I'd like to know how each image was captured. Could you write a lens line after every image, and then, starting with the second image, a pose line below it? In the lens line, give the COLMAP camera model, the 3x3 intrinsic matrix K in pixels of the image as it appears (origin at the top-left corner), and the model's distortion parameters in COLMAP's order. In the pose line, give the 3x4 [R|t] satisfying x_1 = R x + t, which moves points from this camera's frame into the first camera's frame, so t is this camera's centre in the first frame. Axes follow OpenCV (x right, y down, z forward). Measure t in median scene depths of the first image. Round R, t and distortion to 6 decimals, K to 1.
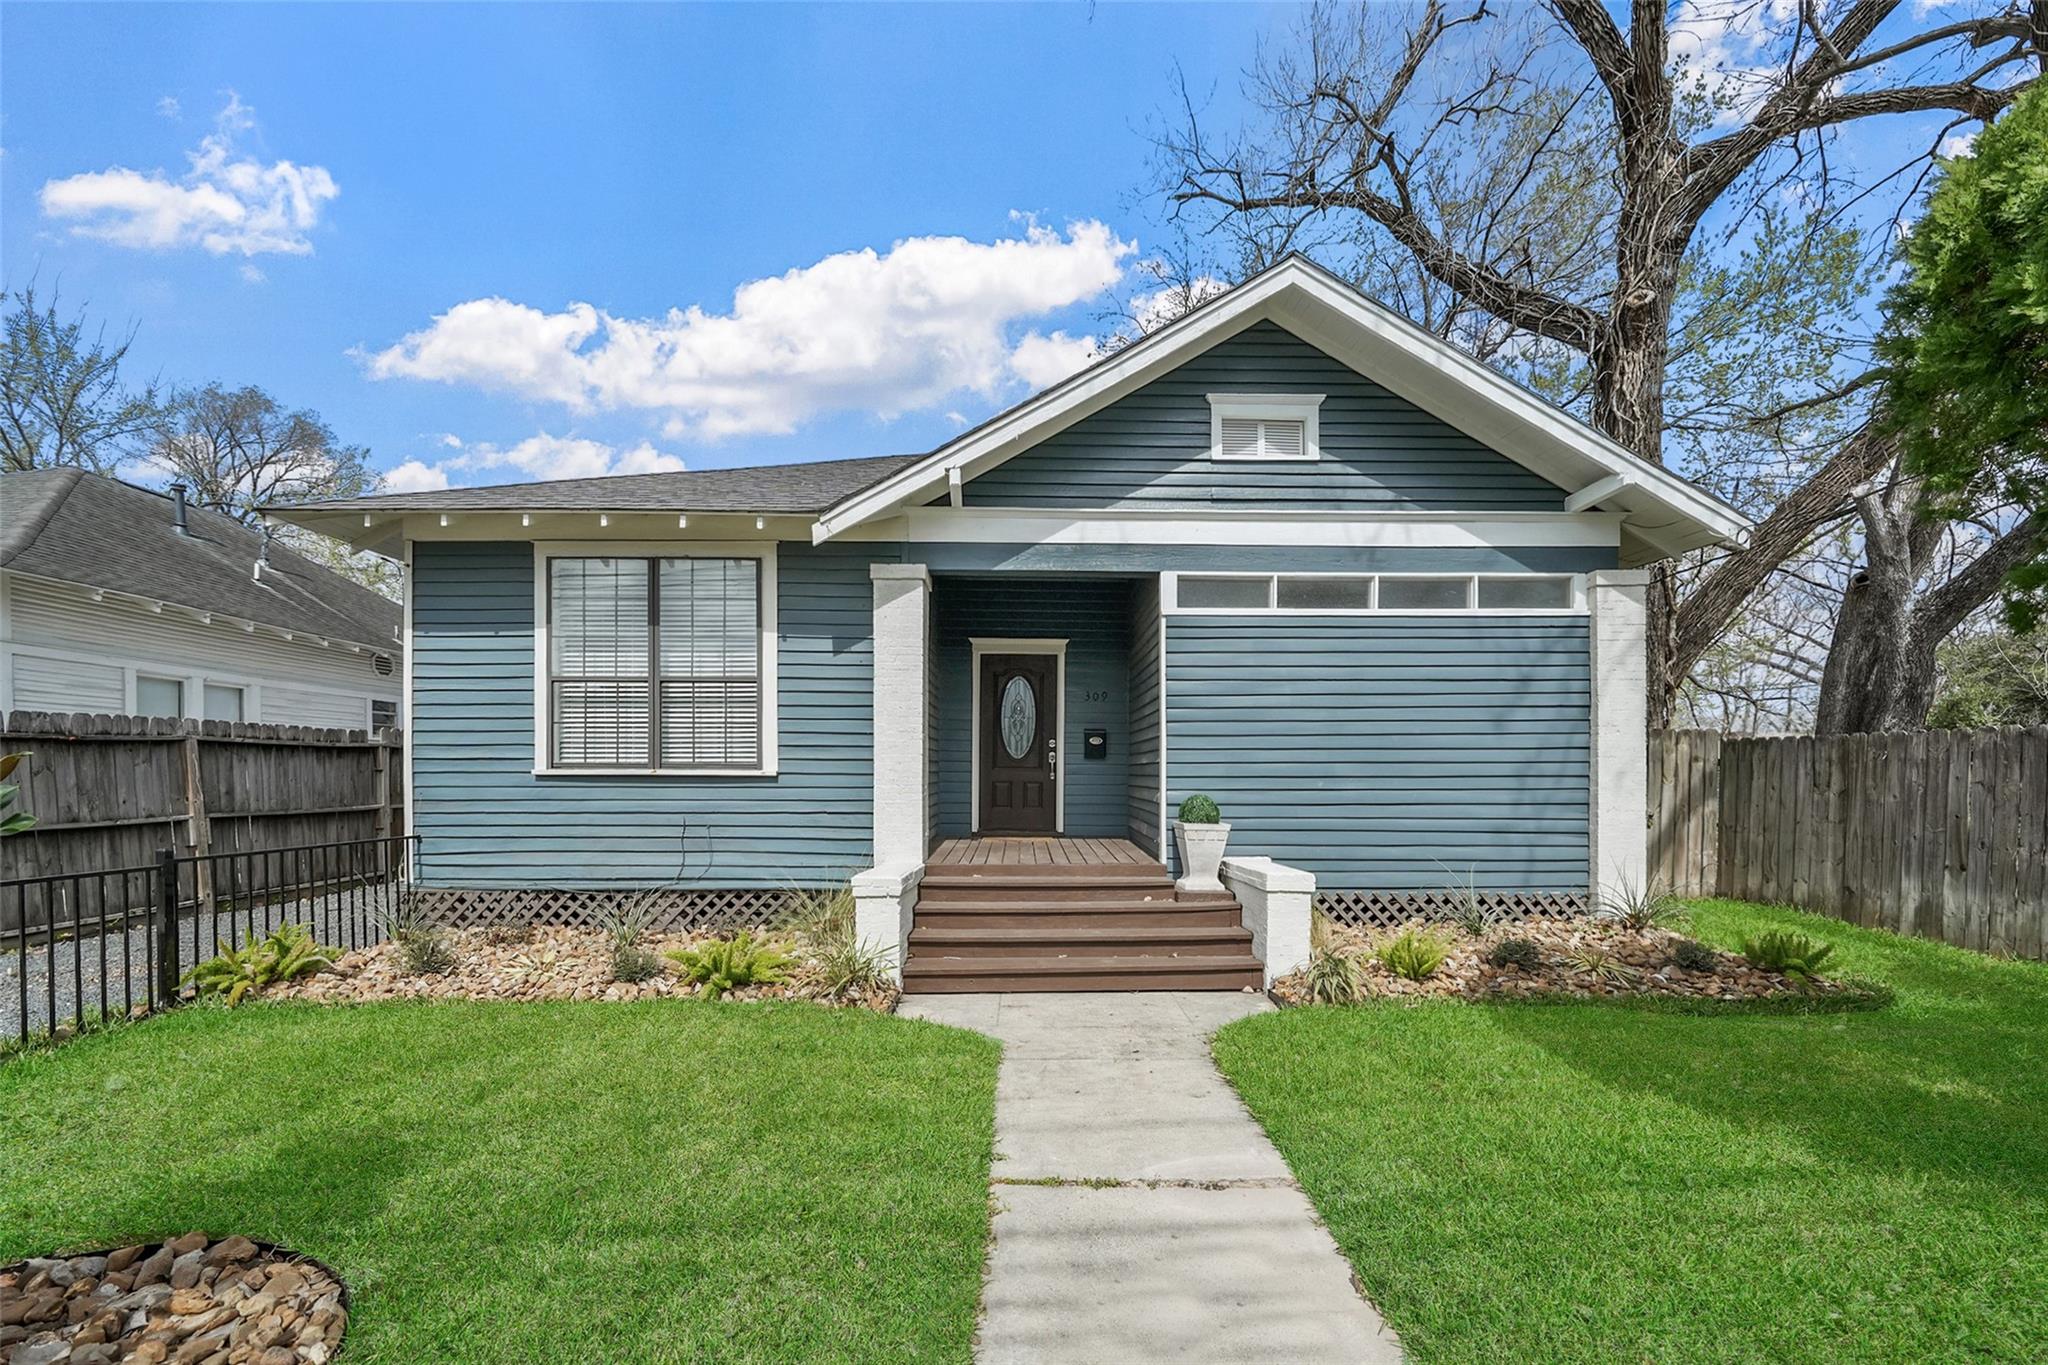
lens RADIAL K [[730.2, 0, 1029.7], [0, 730.2, 781.3], [0, 0, 1]] dist [-0.005392, -0.000279]
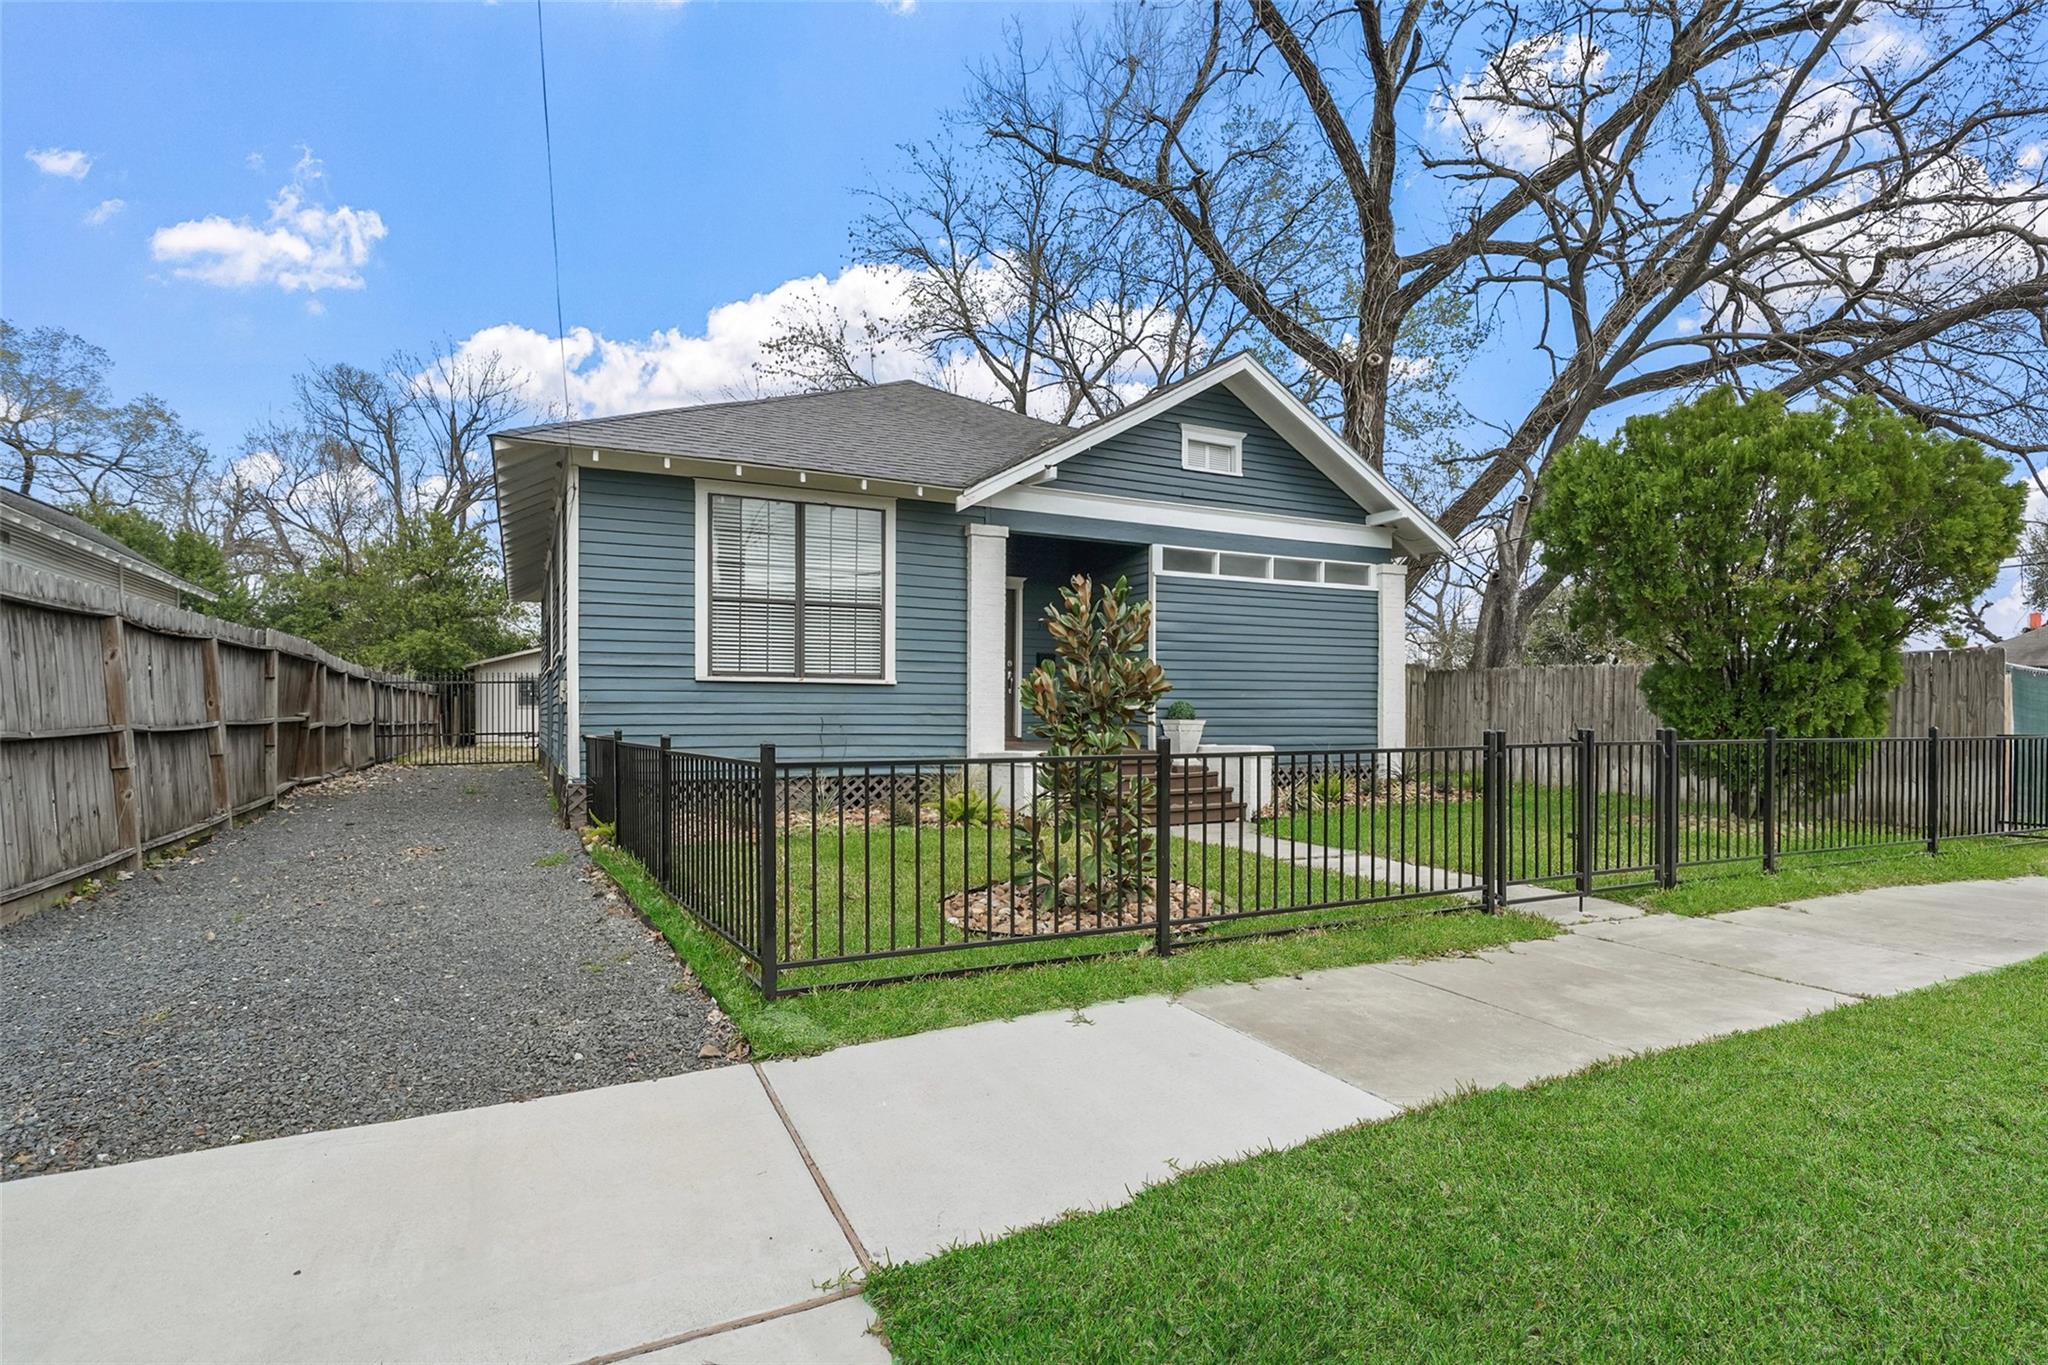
lens RADIAL K [[947.7, 0, 1003.2], [0, 947.7, 715.2], [0, 0, 1]] dist [-0.003238, 0.000003]
pose [[0.909931, -0.000752, 0.414760, -0.851304], [0.000438, 1.000000, 0.000852, 0.044250], [-0.414760, -0.000594, 0.909931, -0.558252]]
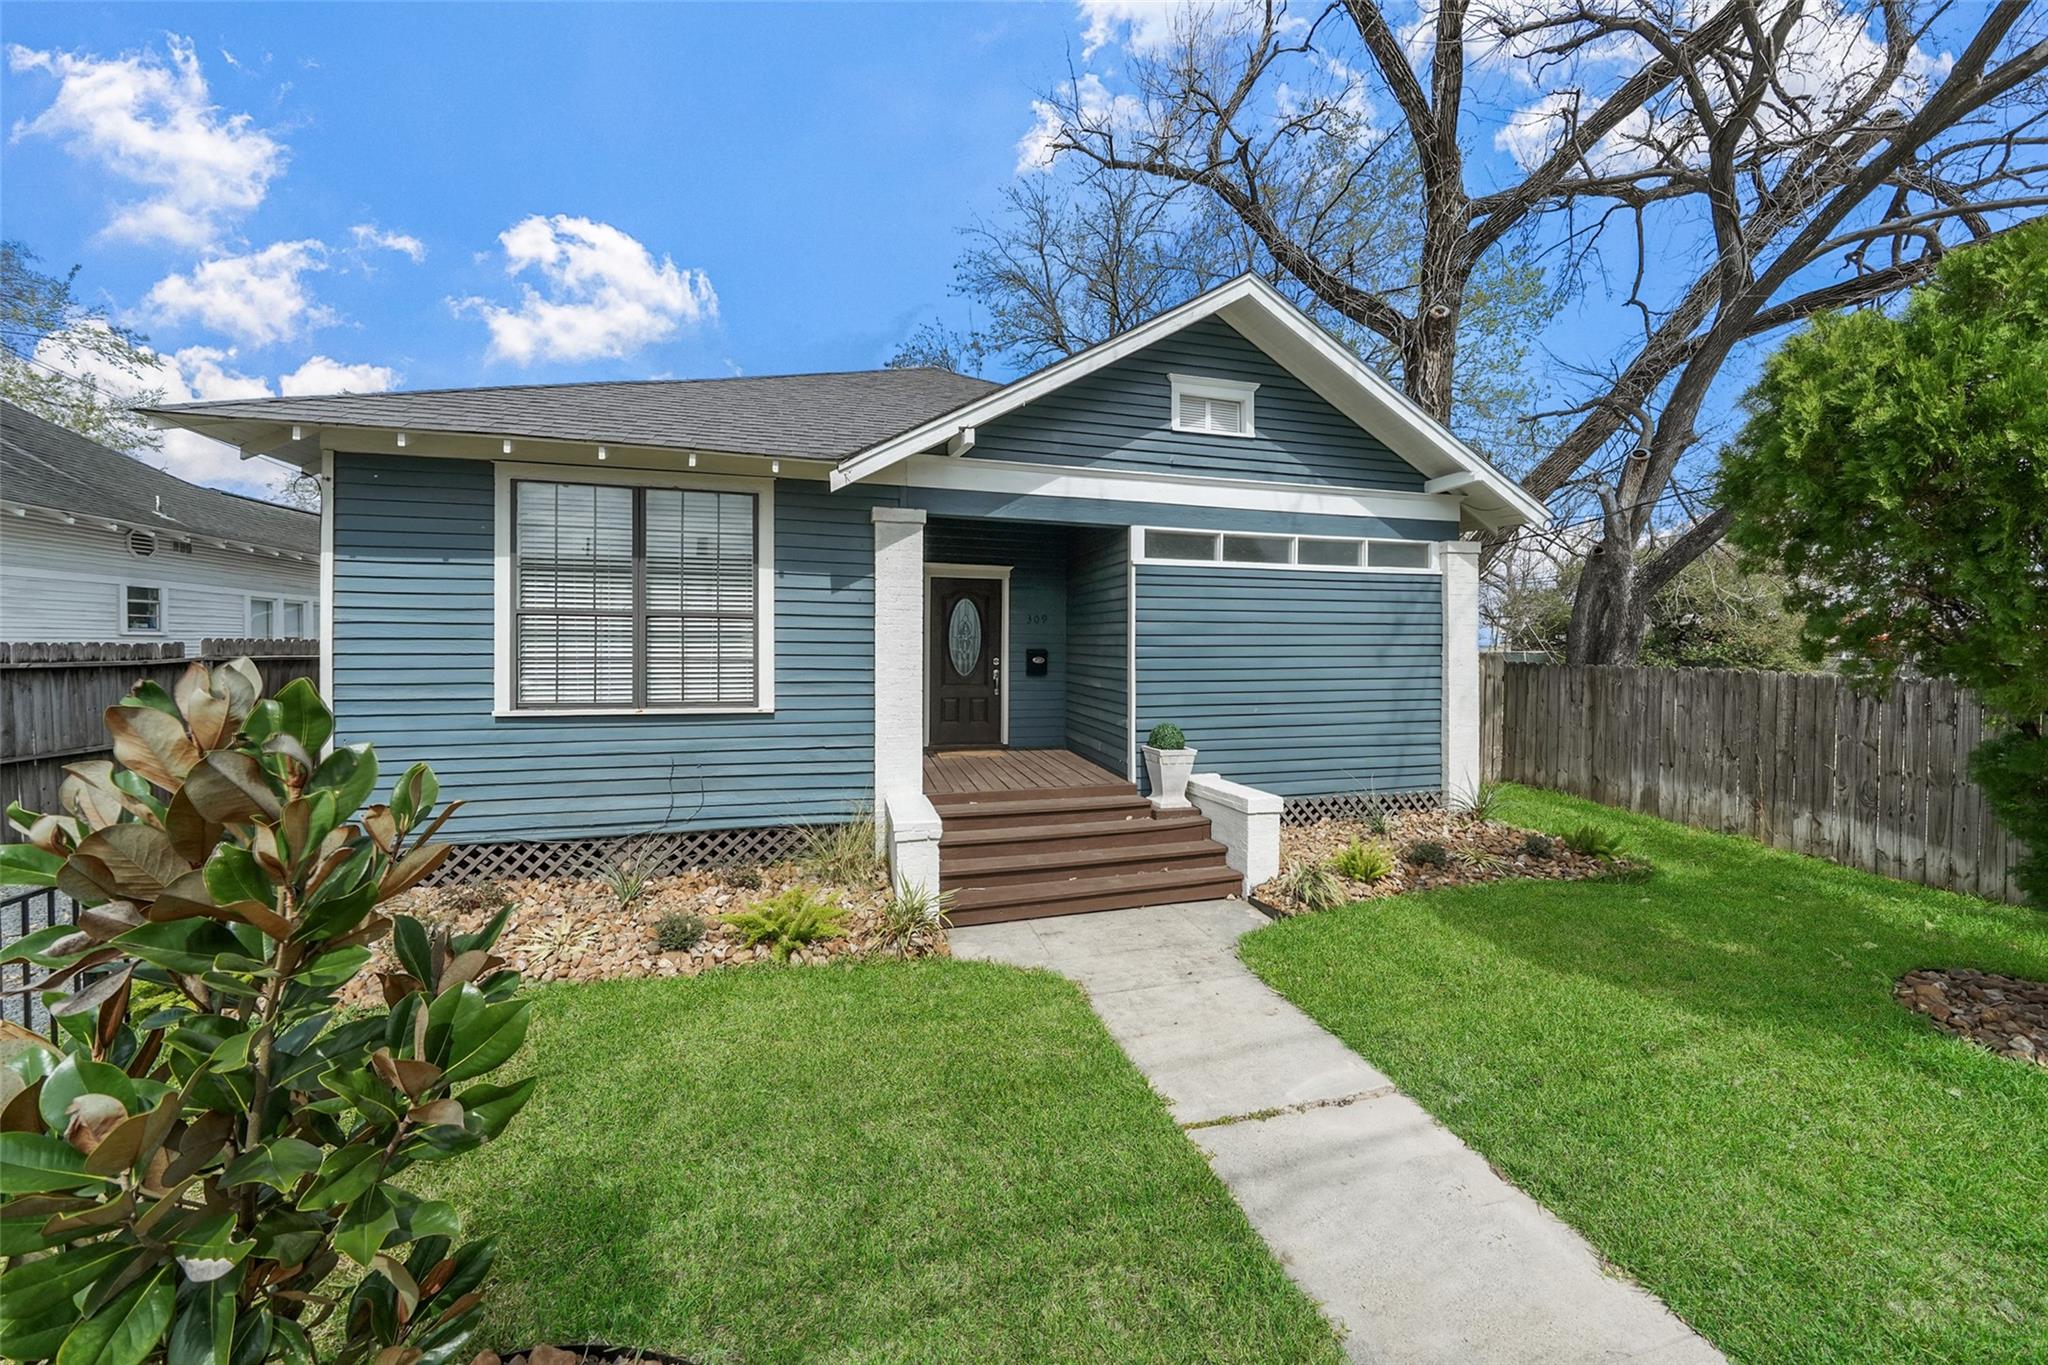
lens RADIAL K [[693.9, 0, 1021.9], [0, 693.9, 645.3], [0, 0, 1]] dist [-0.006309, -0.000112]
pose [[0.969540, 0.003529, 0.244909, -0.249219], [-0.001818, 0.999972, -0.007214, -0.092417], [-0.244928, 0.006549, 0.969519, -0.004062]]
